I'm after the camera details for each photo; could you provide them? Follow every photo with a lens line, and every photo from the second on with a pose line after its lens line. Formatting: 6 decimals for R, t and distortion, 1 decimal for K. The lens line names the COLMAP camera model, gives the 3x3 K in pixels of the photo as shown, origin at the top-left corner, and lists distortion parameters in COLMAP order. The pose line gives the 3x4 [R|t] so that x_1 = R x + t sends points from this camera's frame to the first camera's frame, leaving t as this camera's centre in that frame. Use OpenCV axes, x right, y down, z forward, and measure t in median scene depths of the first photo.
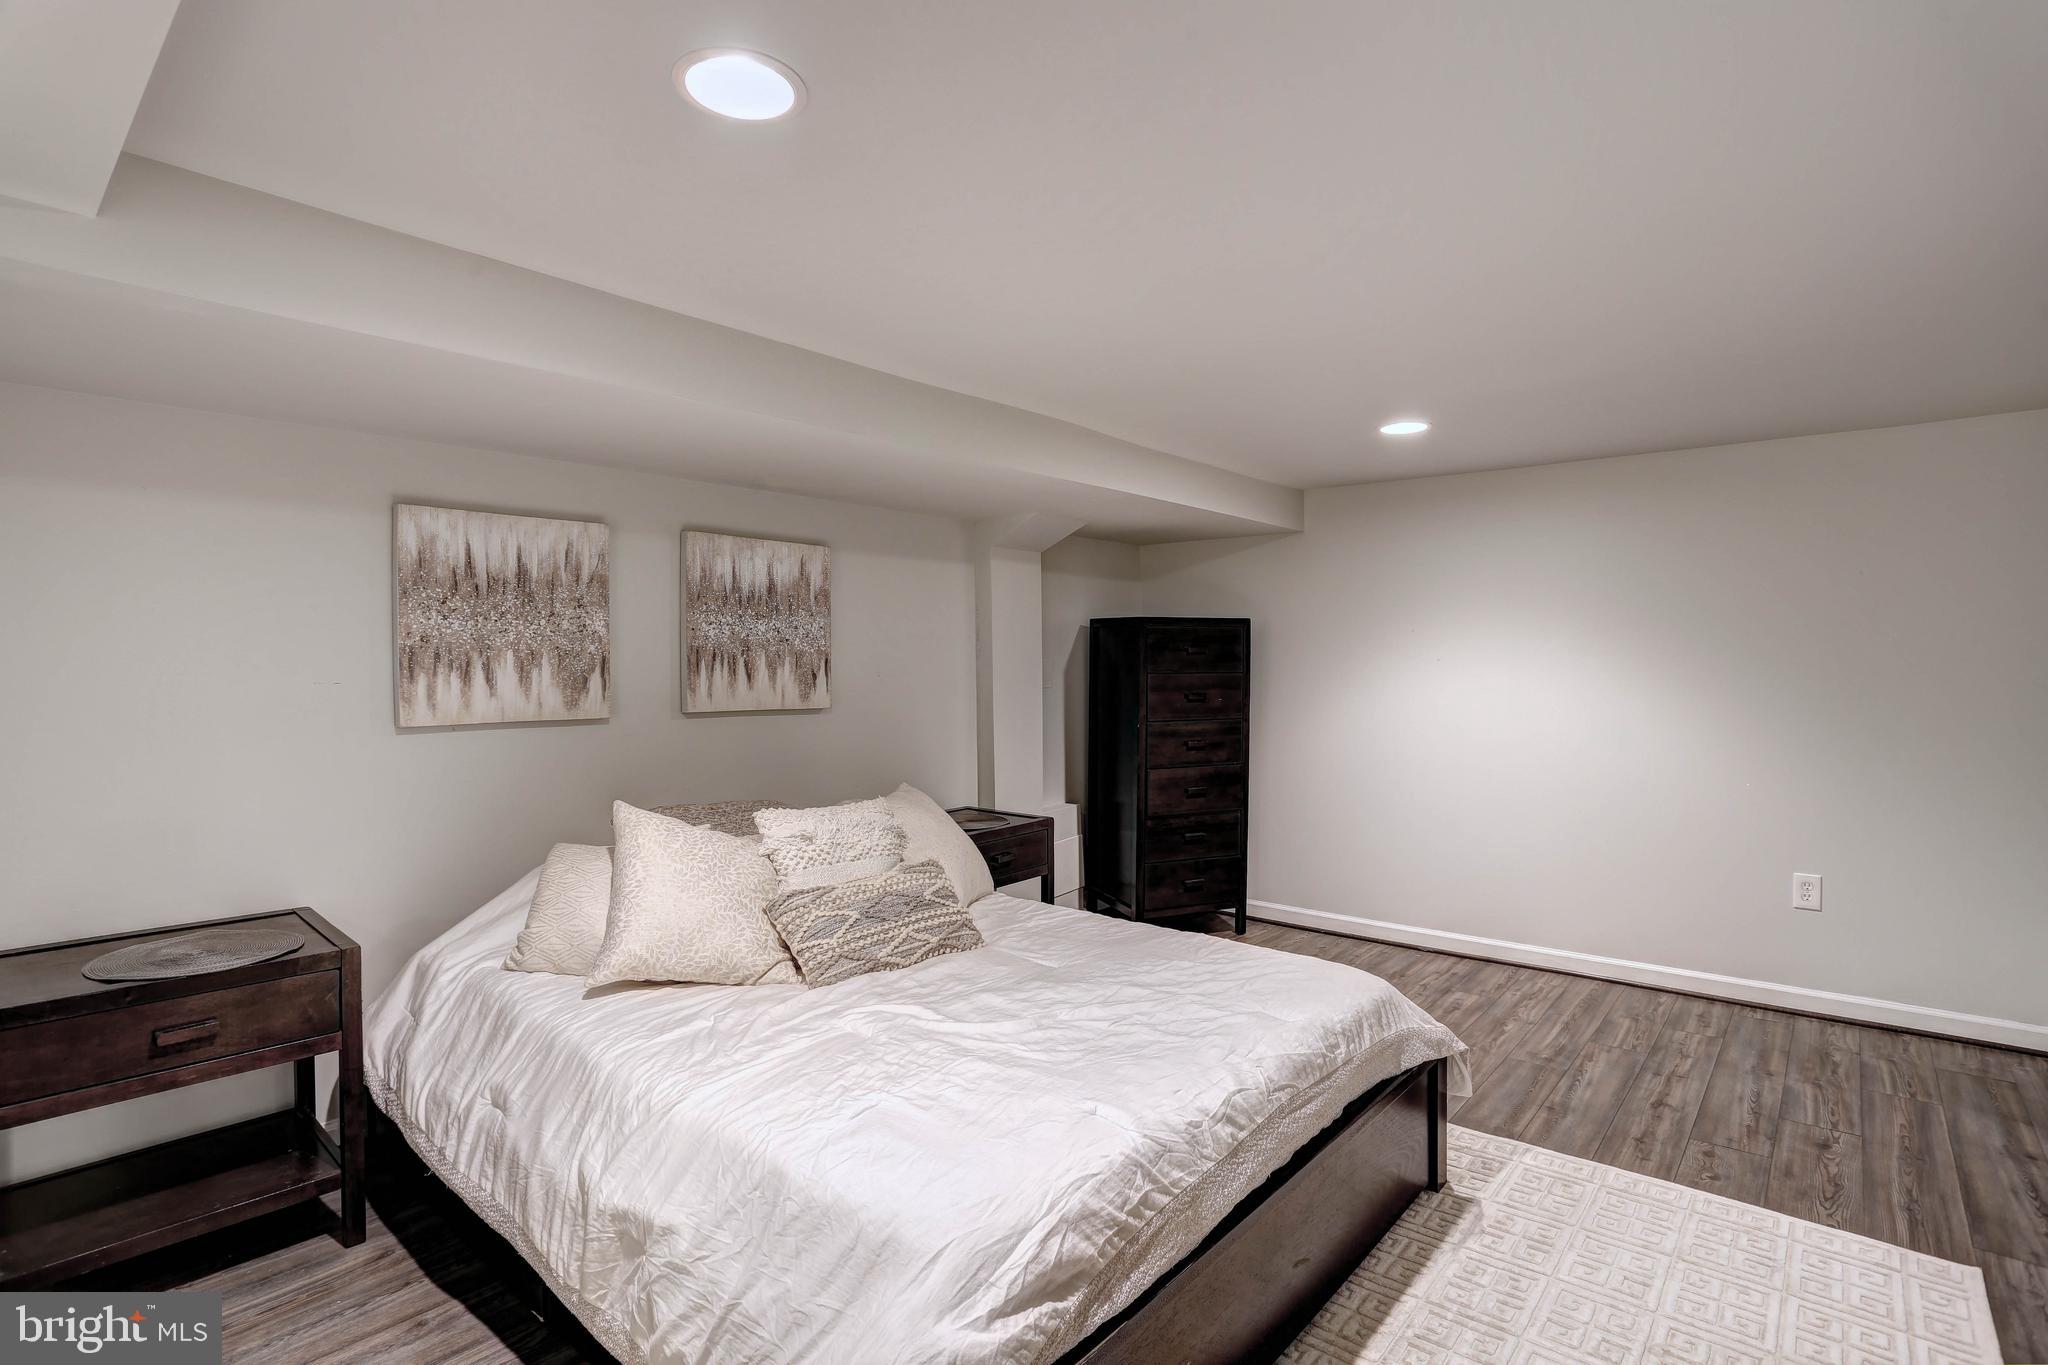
lens RADIAL K [[1001.2, 0, 1018.4], [0, 1001.2, 674.8], [0, 0, 1]] dist [-0.066163, 0.029804]
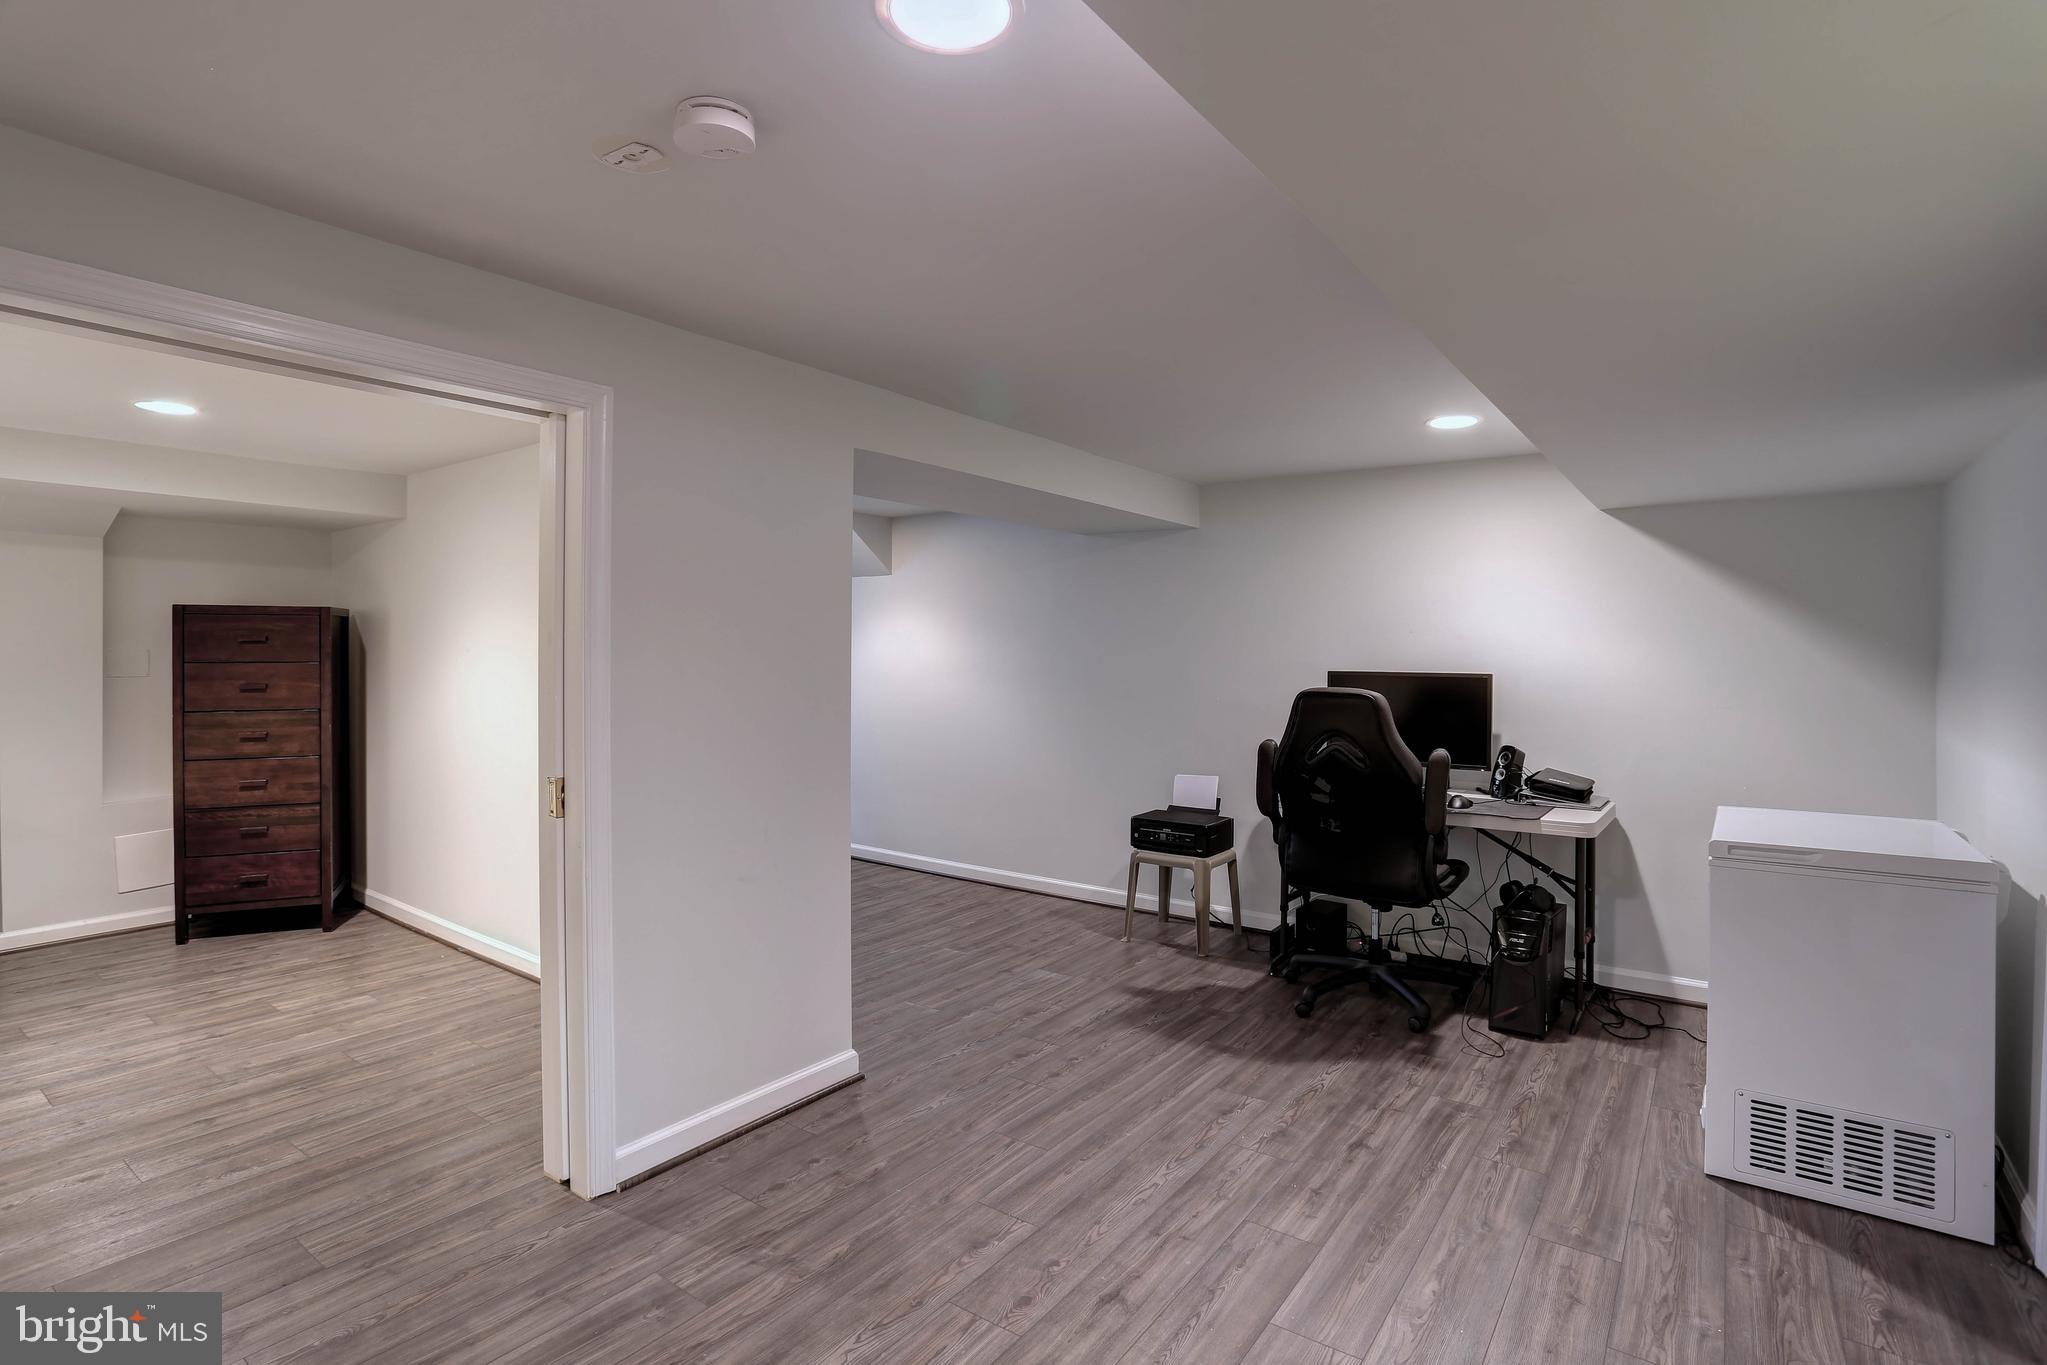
lens RADIAL K [[1000.7, 0, 1024.6], [0, 1000.7, 666.5], [0, 0, 1]] dist [-0.066163, 0.029804]
pose [[0.994909, 0.010986, 0.100180, 0.984071], [-0.012206, 0.999859, 0.011566, -0.021021], [-0.100039, -0.012730, 0.994902, -0.015417]]
